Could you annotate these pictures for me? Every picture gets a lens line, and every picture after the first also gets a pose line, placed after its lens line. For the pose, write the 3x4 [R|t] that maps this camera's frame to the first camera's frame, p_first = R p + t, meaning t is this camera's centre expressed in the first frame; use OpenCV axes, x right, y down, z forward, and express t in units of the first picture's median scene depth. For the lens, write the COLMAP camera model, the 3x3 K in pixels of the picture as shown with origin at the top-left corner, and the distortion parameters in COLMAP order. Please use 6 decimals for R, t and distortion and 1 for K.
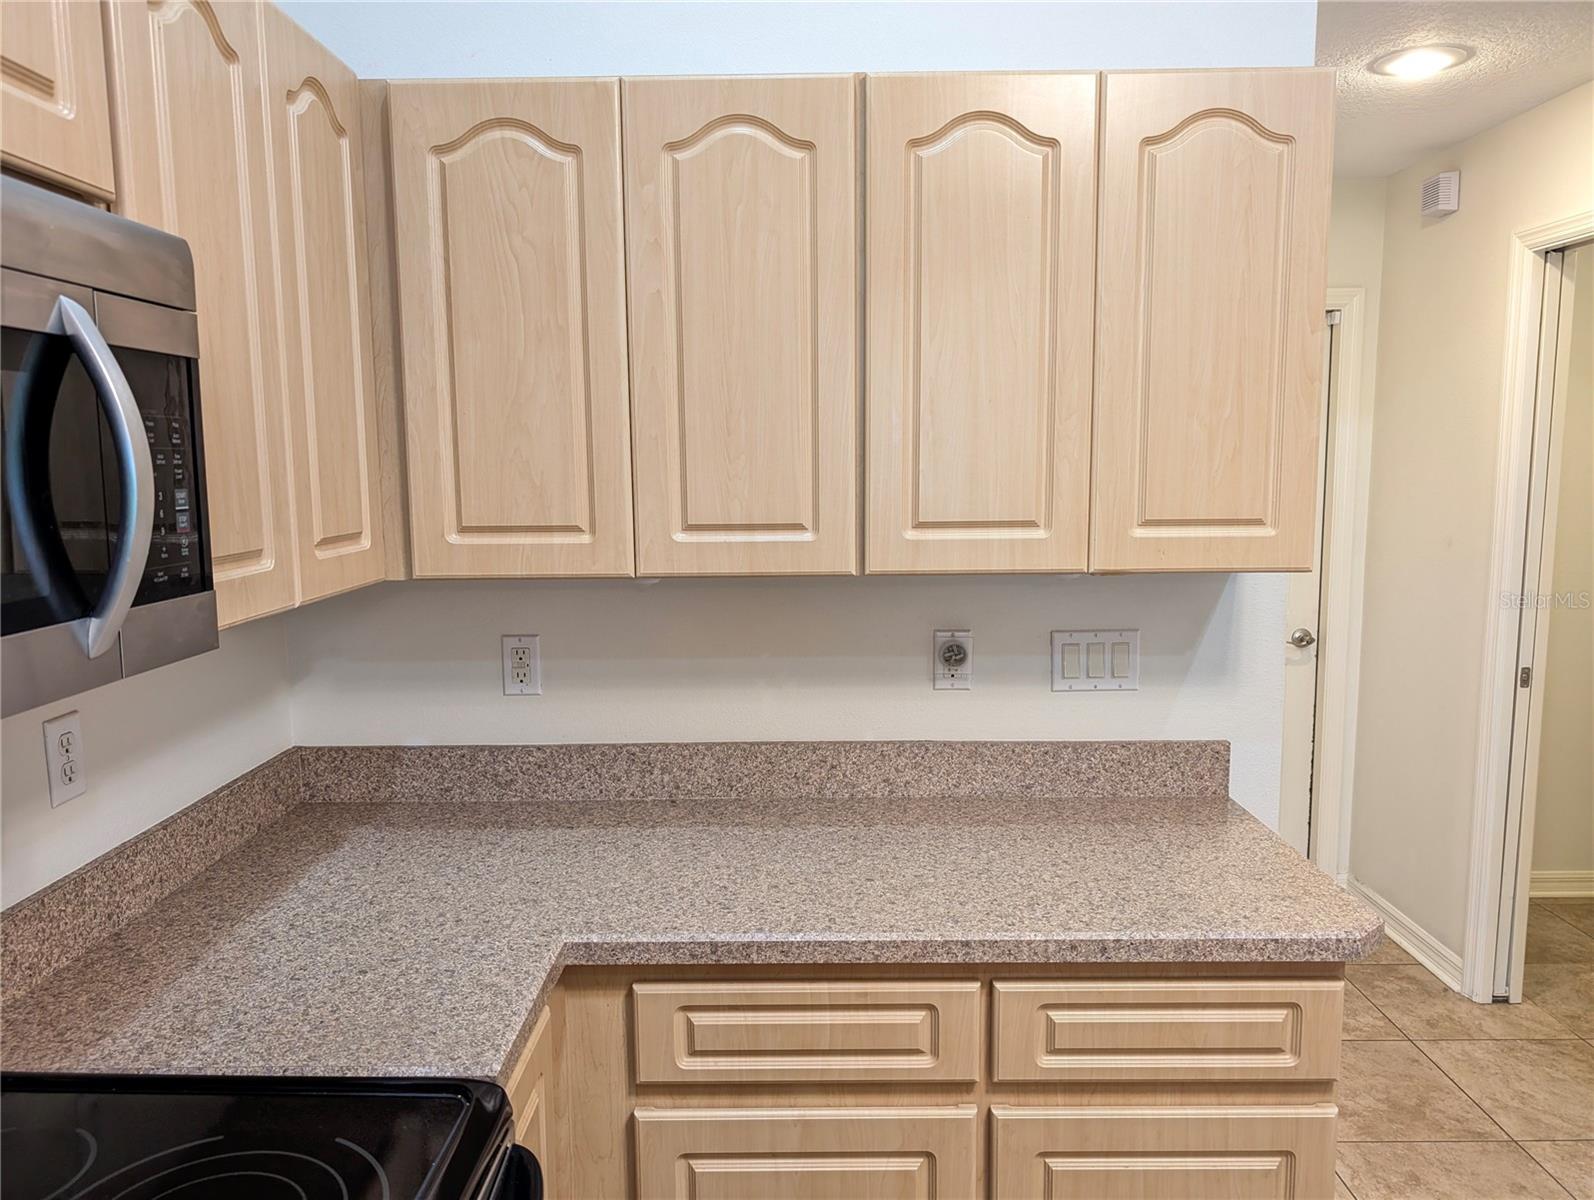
lens RADIAL K [[1147.2, 0, 793.4], [0, 1147.2, 598.7], [0, 0, 1]] dist [0.023479, -0.024356]
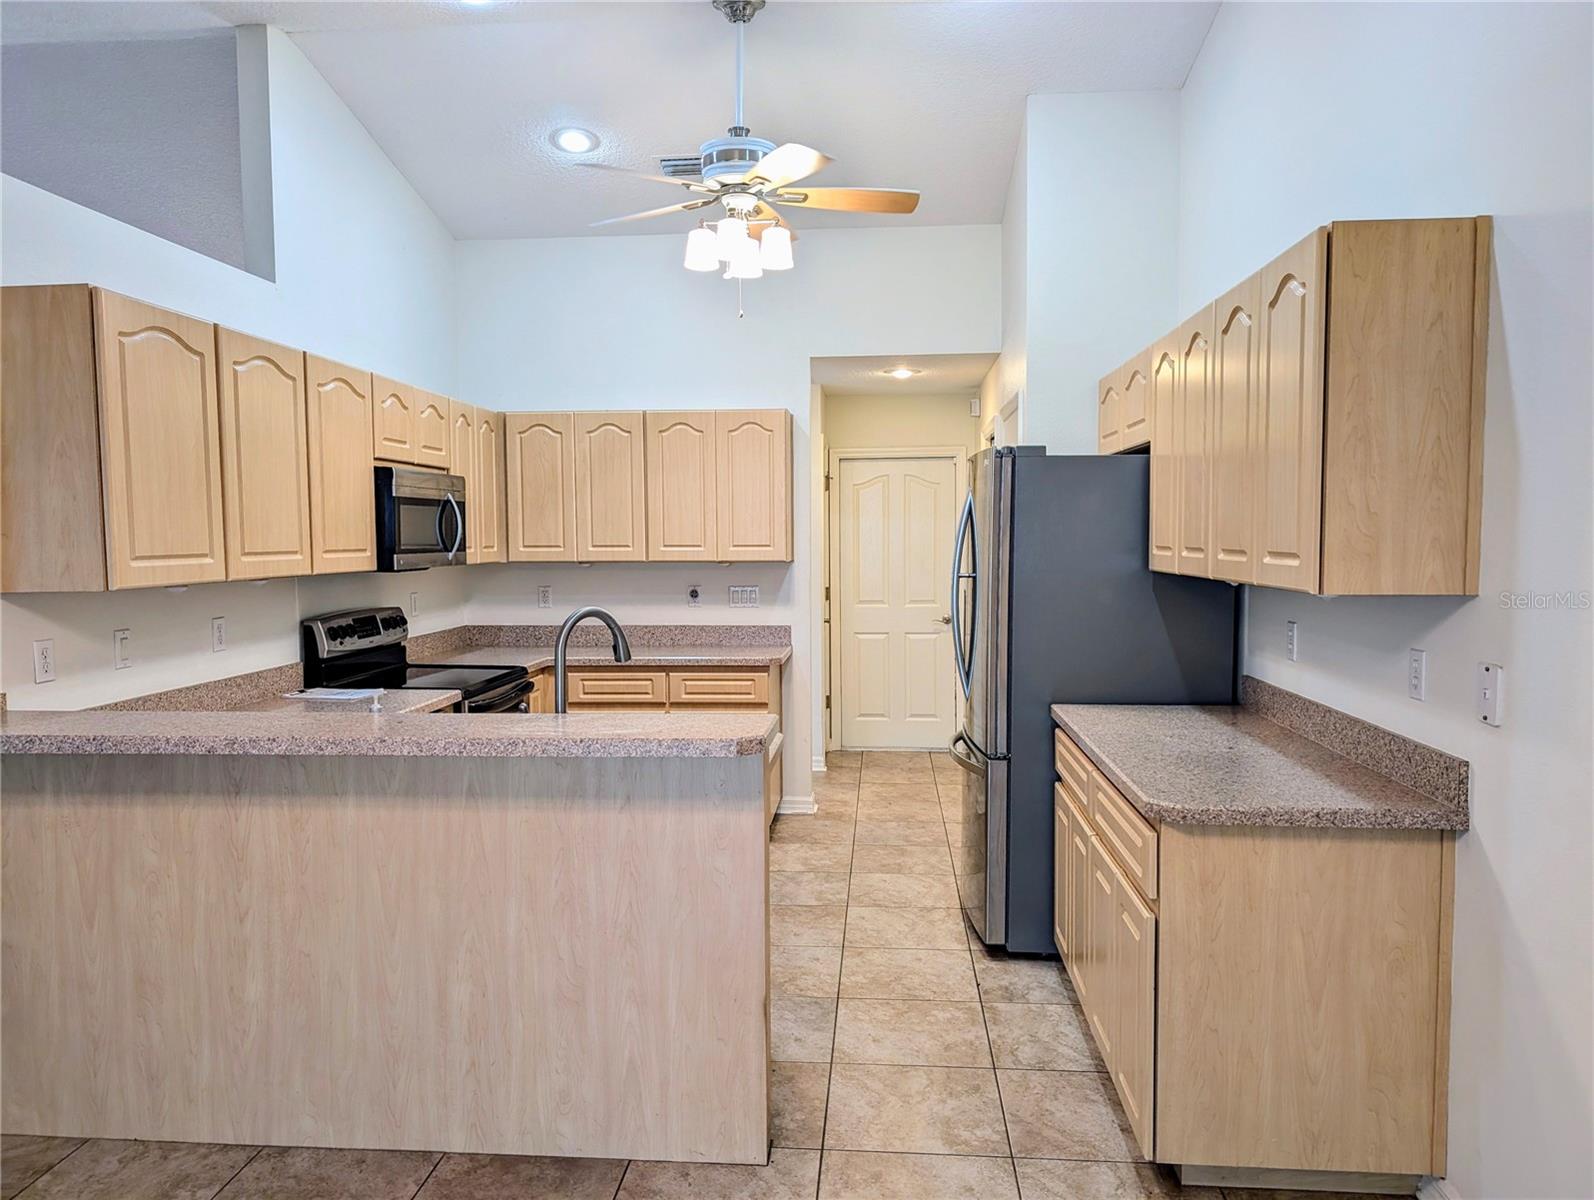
lens RADIAL K [[1147.2, 0, 797.1], [0, 1147.2, 602.7], [0, 0, 1]] dist [0.023479, -0.024356]
pose [[0.997780, 0.007535, -0.066162, 0.697946], [-0.011556, 0.998096, -0.060596, 0.286801], [0.065580, 0.061226, 0.995967, -2.174344]]
